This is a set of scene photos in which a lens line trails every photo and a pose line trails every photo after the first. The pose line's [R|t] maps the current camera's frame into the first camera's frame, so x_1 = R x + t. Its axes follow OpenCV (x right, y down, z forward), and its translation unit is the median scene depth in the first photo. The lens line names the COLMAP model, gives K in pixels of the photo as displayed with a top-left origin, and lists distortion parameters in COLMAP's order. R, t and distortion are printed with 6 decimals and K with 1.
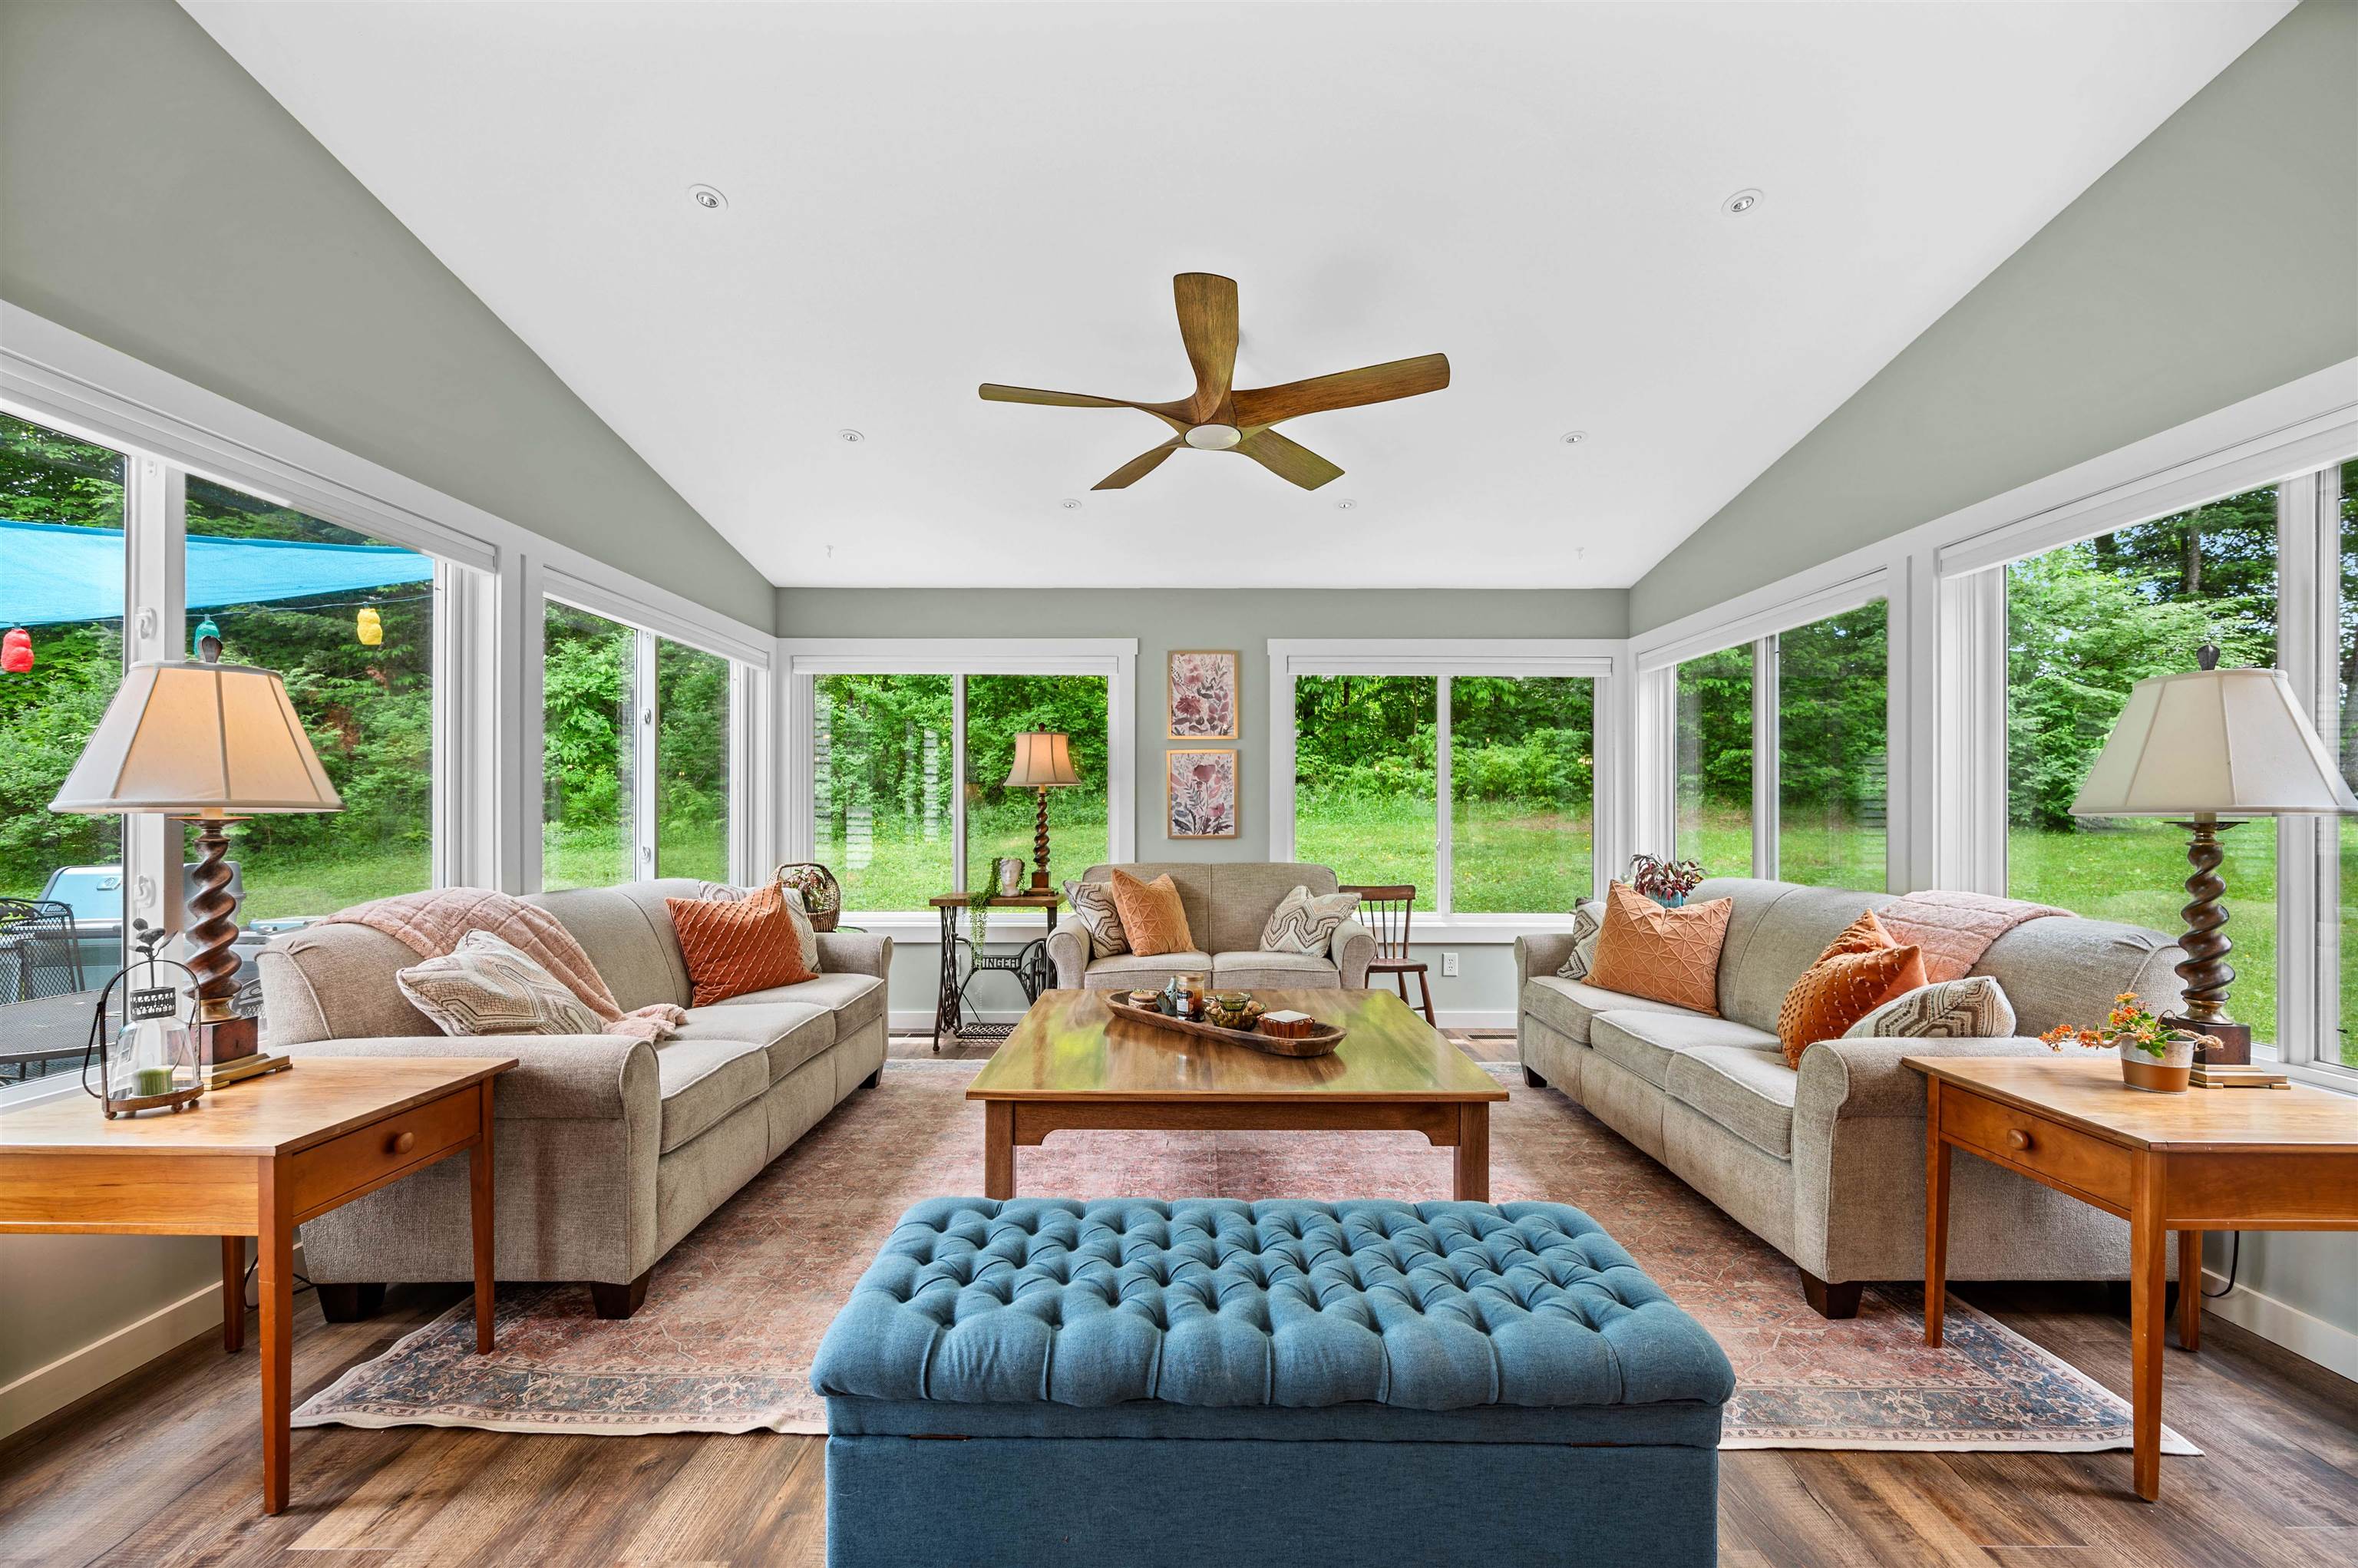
lens RADIAL K [[934.7, 0, 1184.5], [0, 934.7, 810.2], [0, 0, 1]] dist [-0.000471, -0.000420]
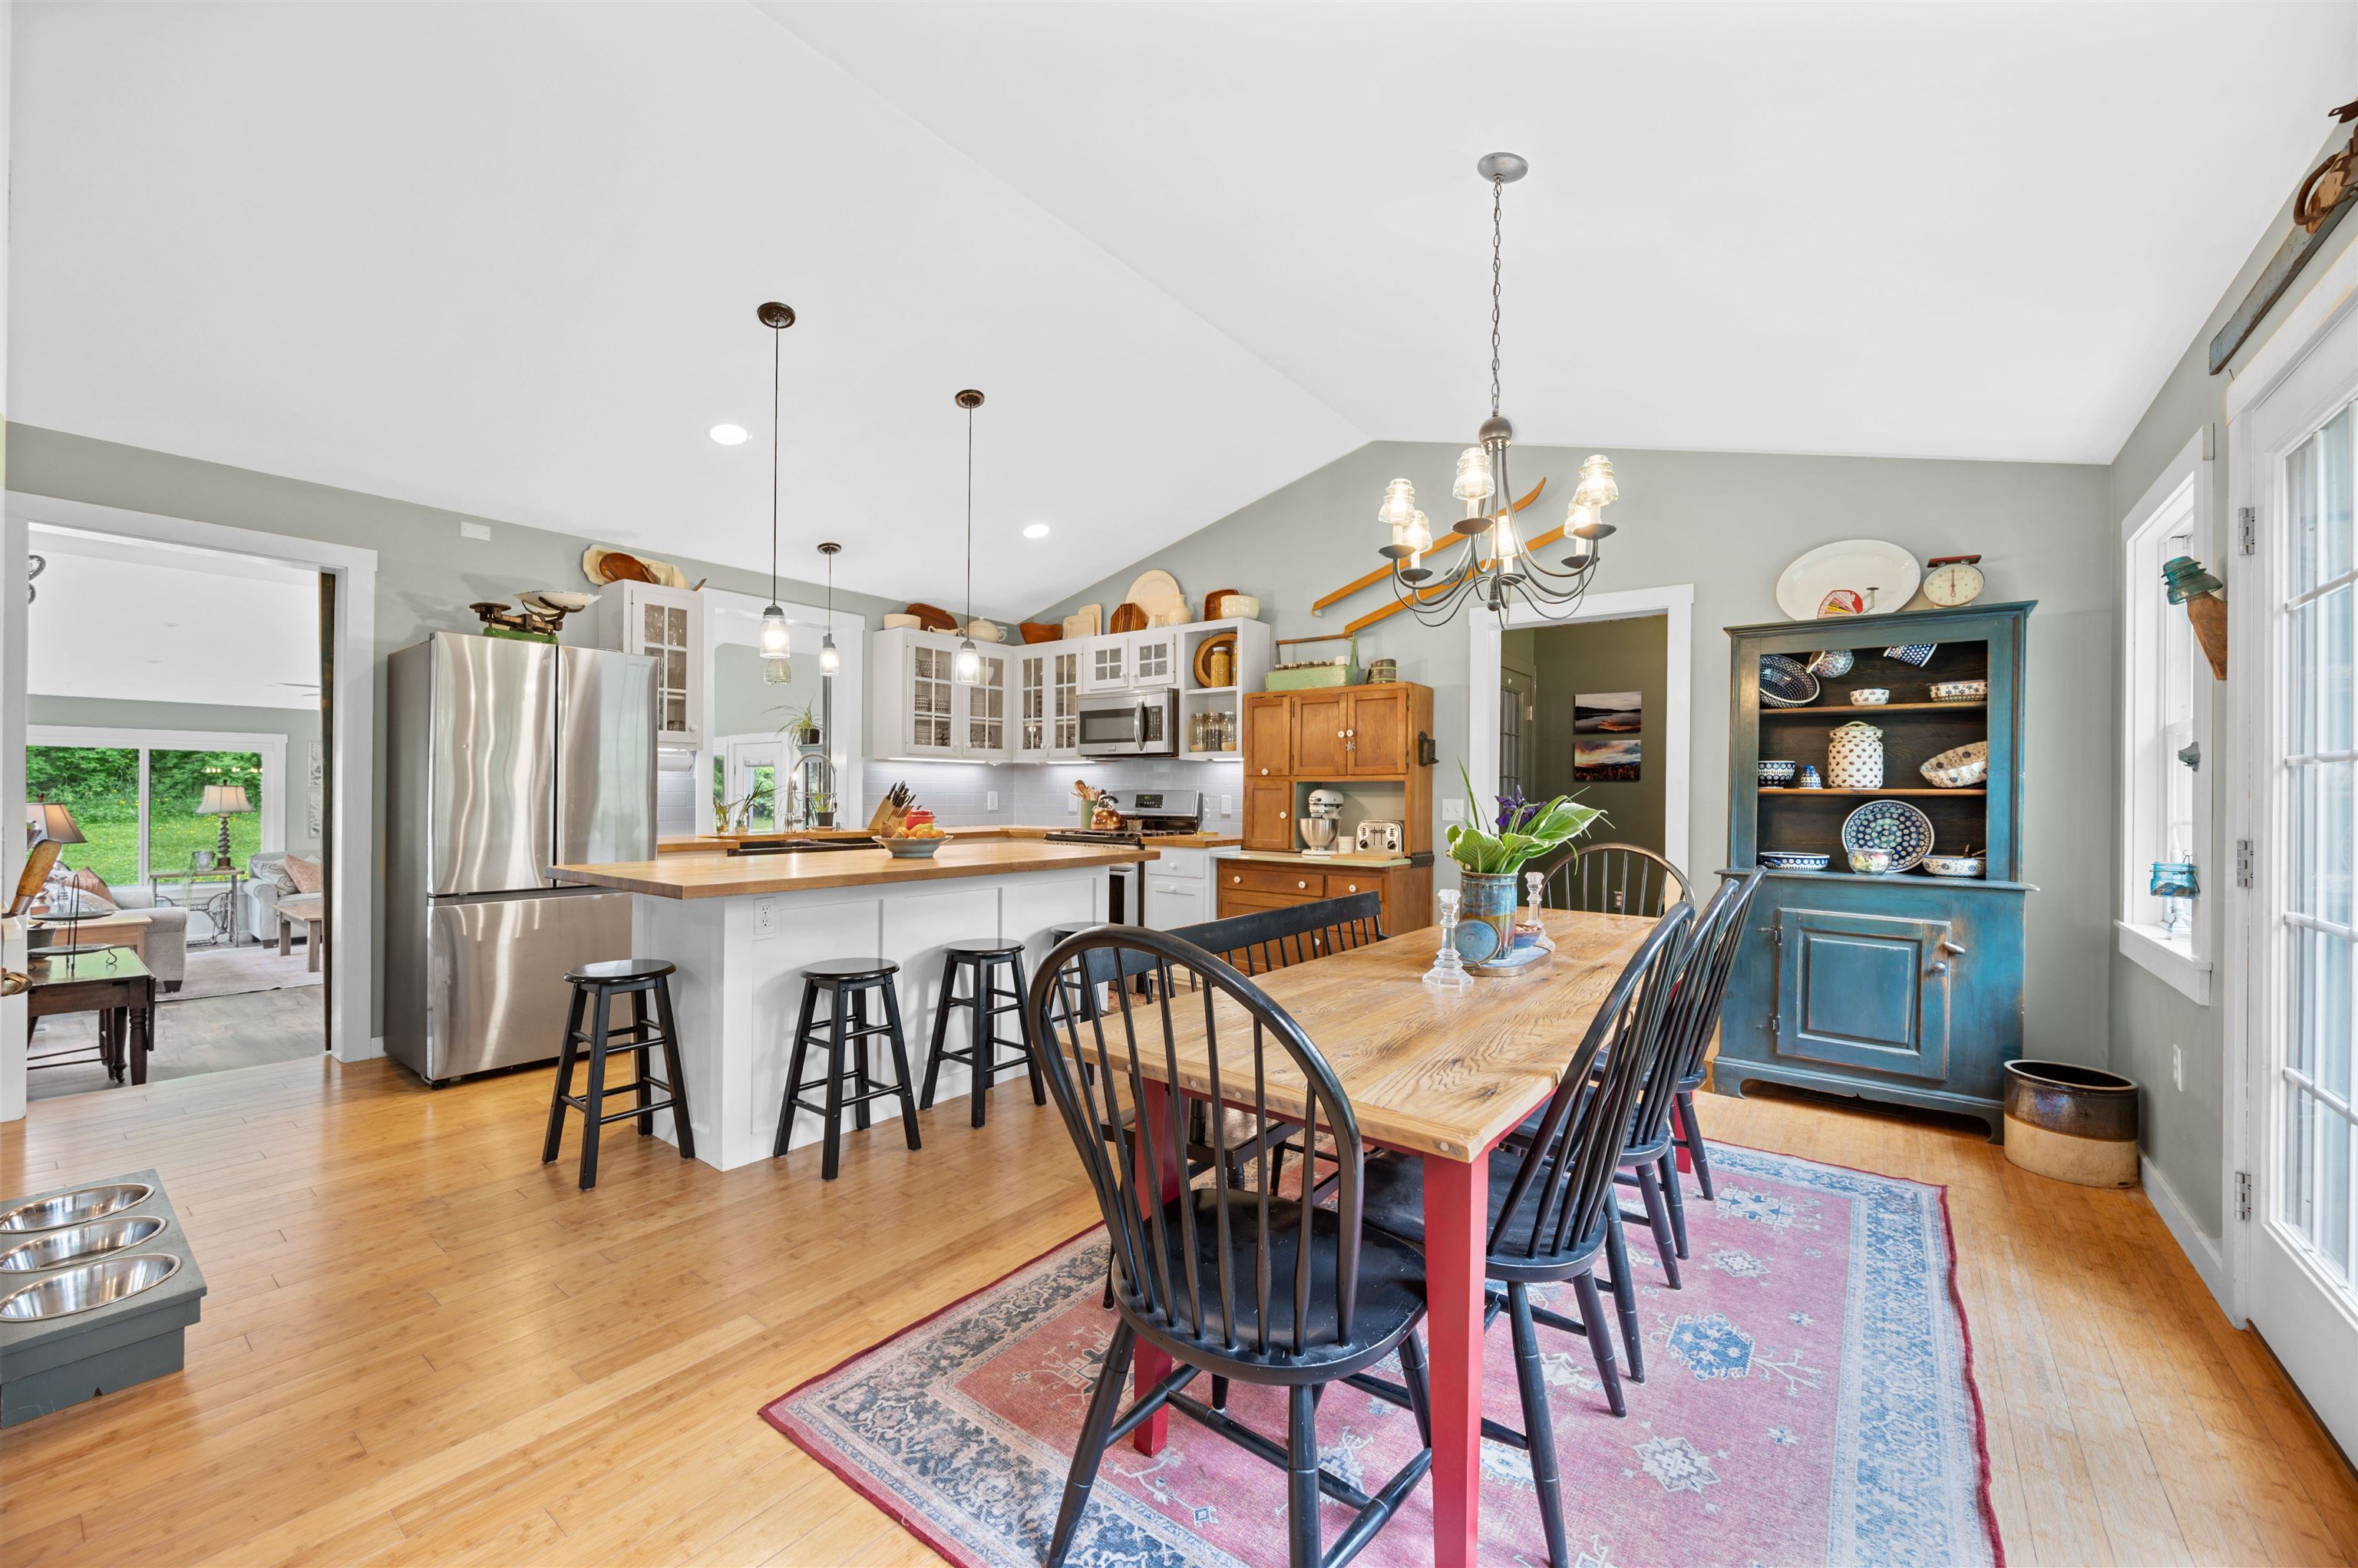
lens RADIAL K [[934.7, 0, 1177.3], [0, 934.7, 776.7], [0, 0, 1]] dist [-0.000471, -0.000420]
pose [[0.620493, 0.013270, 0.784099, -0.457754], [-0.007718, 0.999912, -0.010815, -0.096607], [-0.784174, 0.000659, 0.620541, -1.752238]]
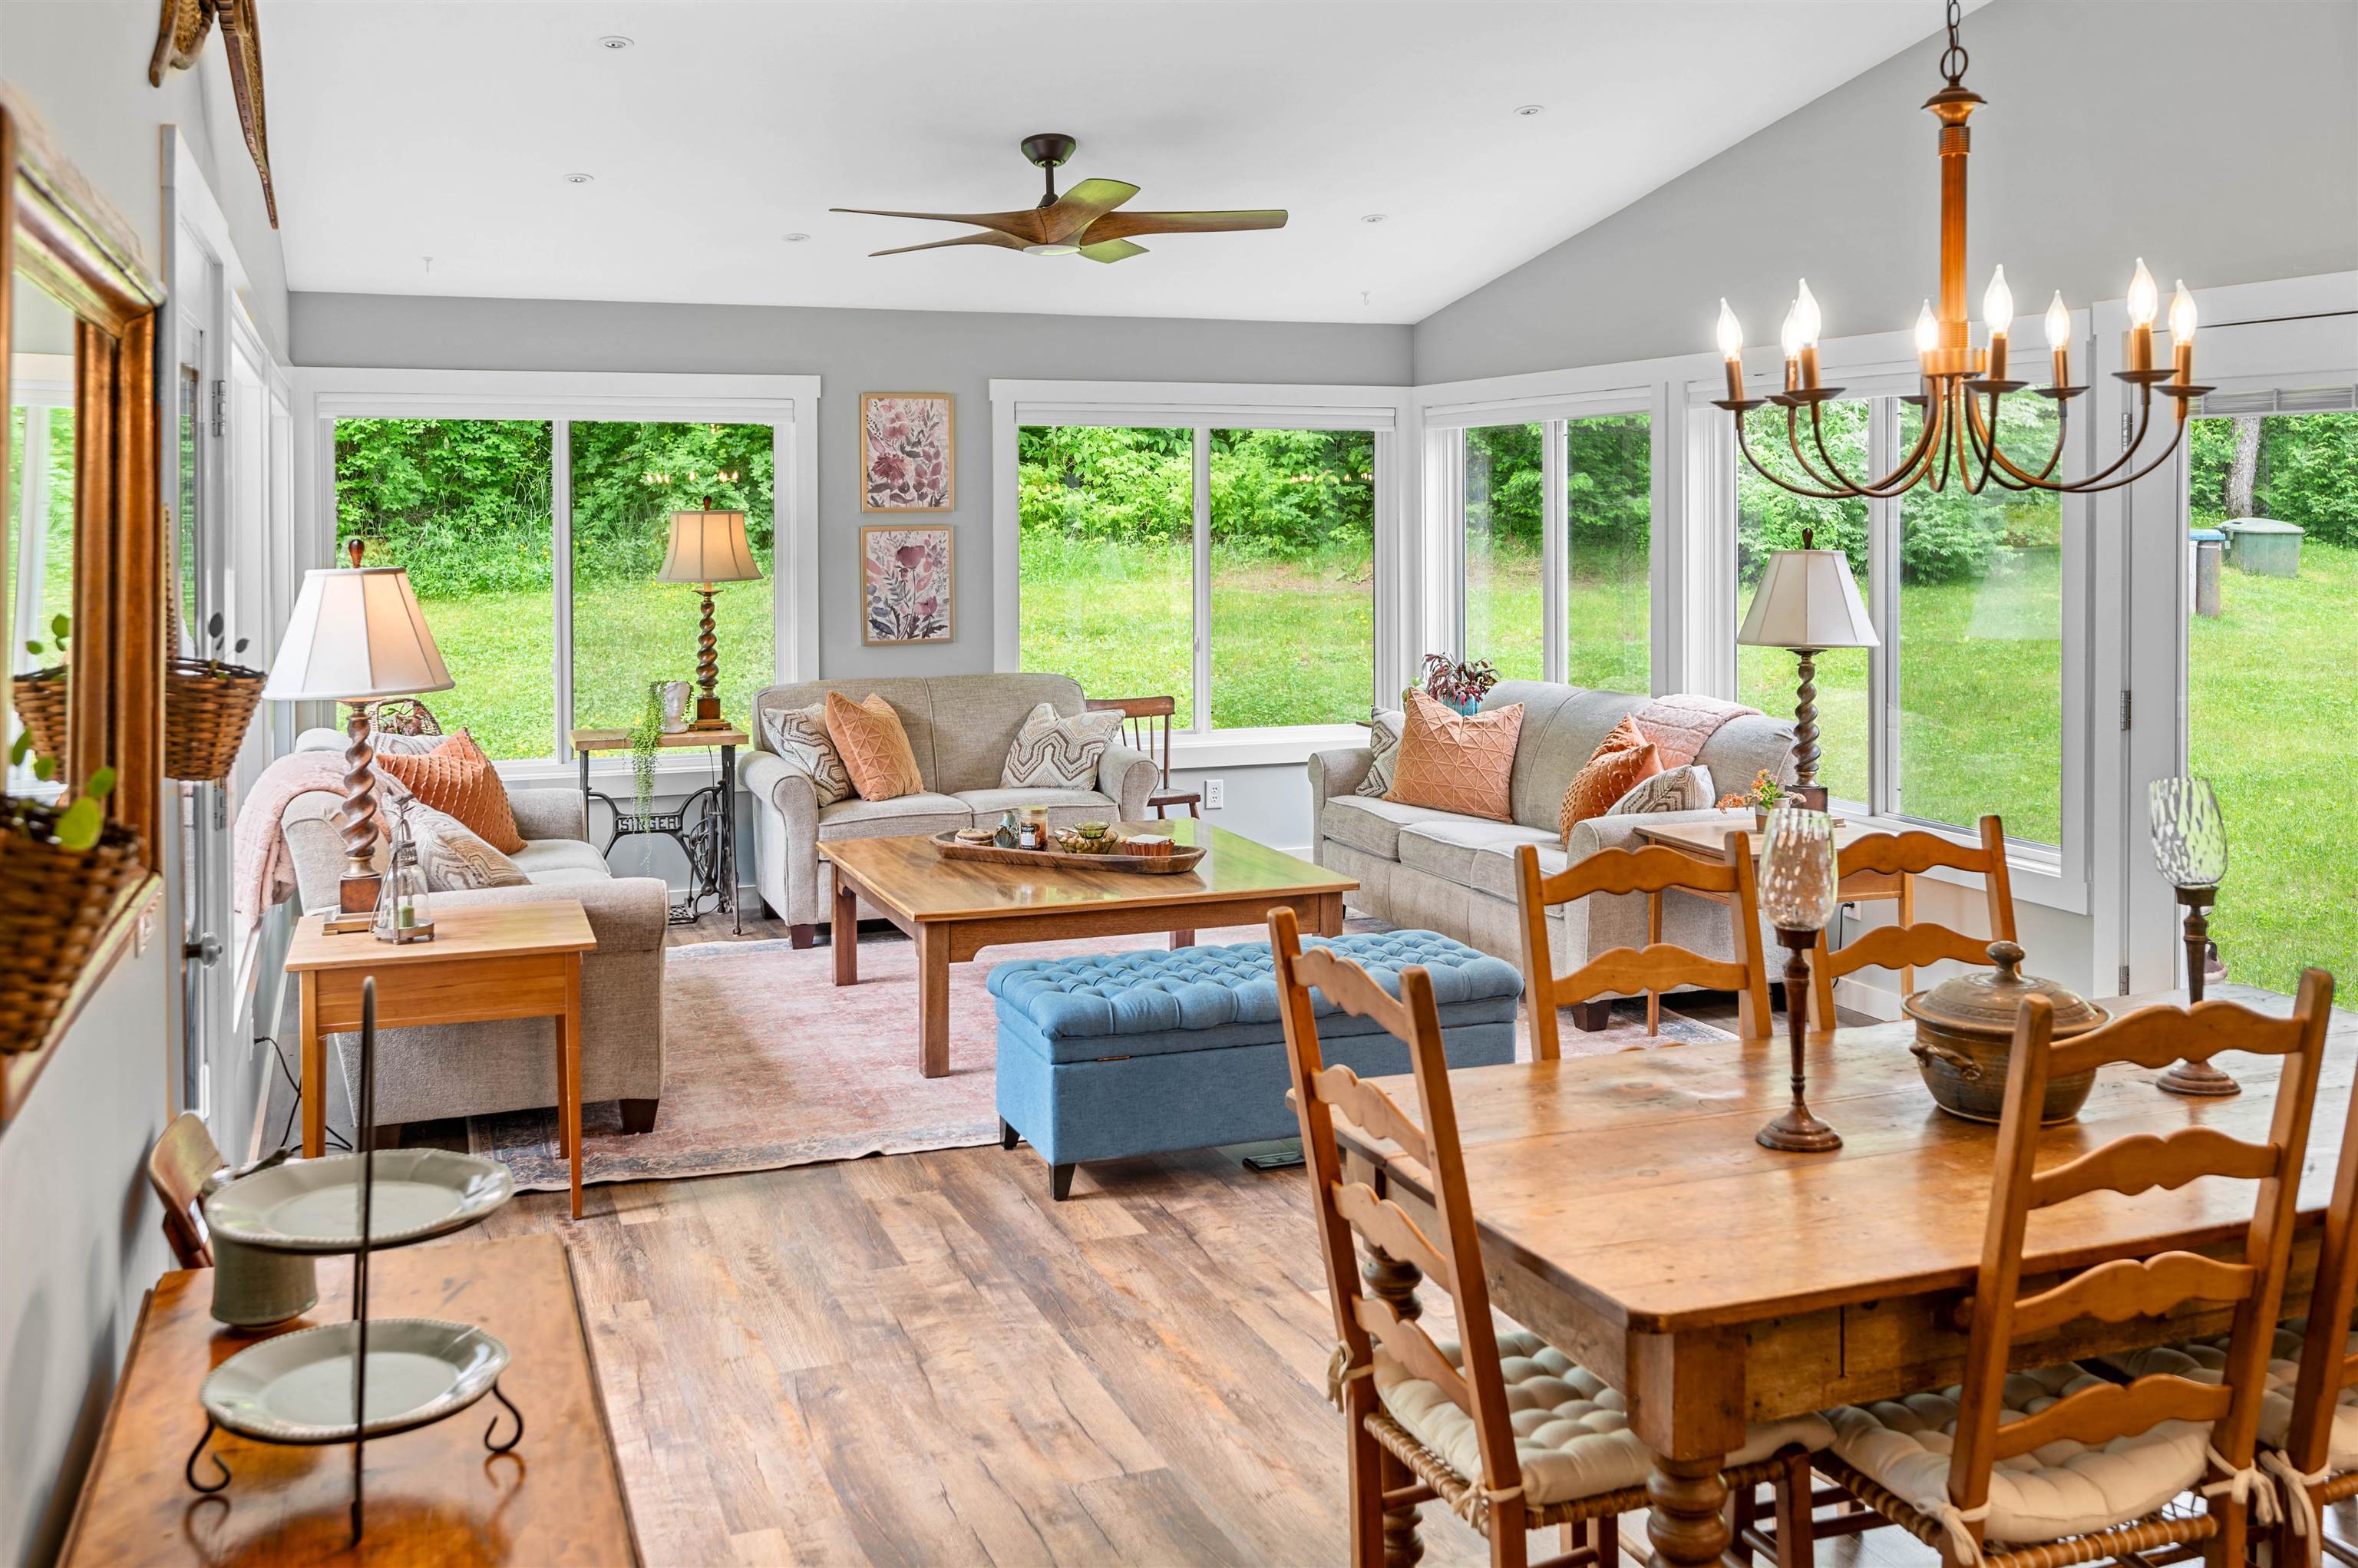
lens RADIAL K [[2061.0, 0, 1191.3], [0, 2061.0, 500.9], [0, 0, 1]] dist [-0.003576, 0.001991]
pose [[0.933017, -0.003234, 0.359819, -0.397170], [0.003385, 0.999994, 0.000212, -0.092102], [-0.359817, 0.001021, 0.933022, -0.685226]]
